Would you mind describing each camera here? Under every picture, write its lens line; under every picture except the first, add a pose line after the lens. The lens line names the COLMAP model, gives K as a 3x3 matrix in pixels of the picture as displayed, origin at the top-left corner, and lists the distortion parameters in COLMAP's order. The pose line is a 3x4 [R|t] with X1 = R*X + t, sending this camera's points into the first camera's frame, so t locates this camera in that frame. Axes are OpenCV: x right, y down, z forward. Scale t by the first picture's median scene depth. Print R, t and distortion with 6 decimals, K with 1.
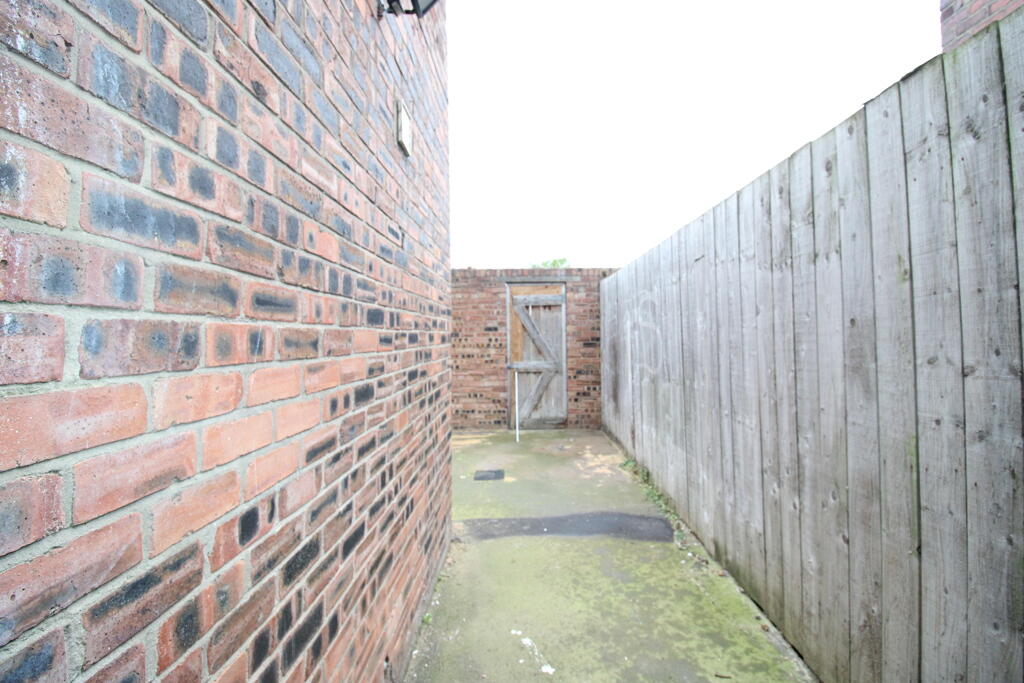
lens RADIAL K [[472.8, 0, 507.0], [0, 472.8, 330.3], [0, 0, 1]] dist [-0.001016, -0.000235]
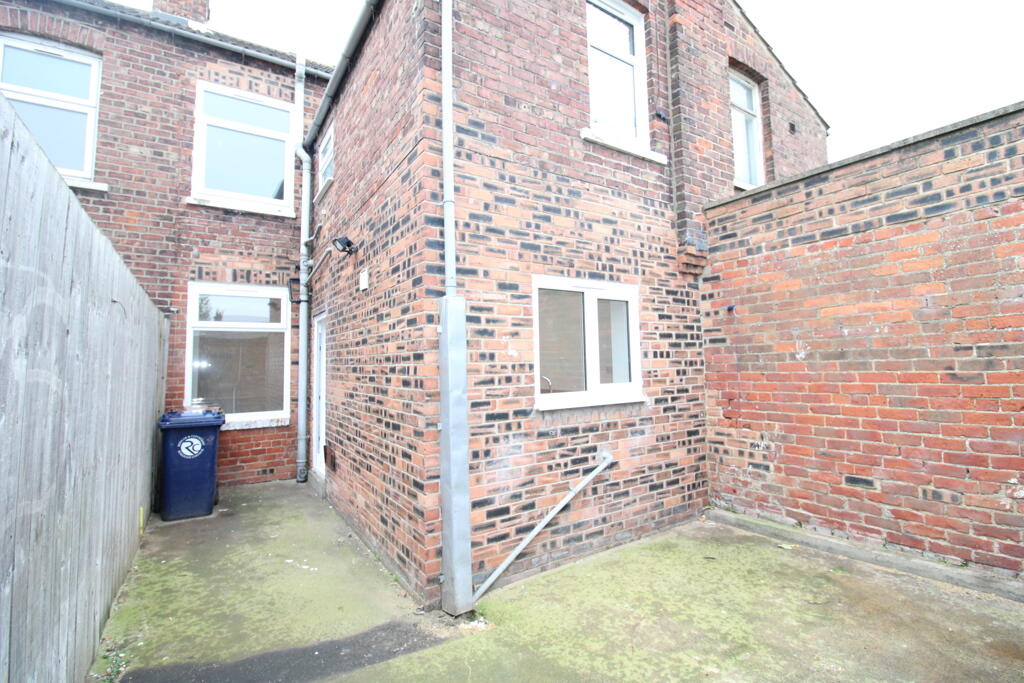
lens RADIAL K [[472.8, 0, 507.0], [0, 472.8, 330.3], [0, 0, 1]] dist [-0.001016, -0.000235]
pose [[-0.826153, -0.016907, -0.563193, 0.385565], [0.028971, 0.996953, -0.072427, -0.022711], [0.562701, -0.076152, -0.823145, 2.695162]]
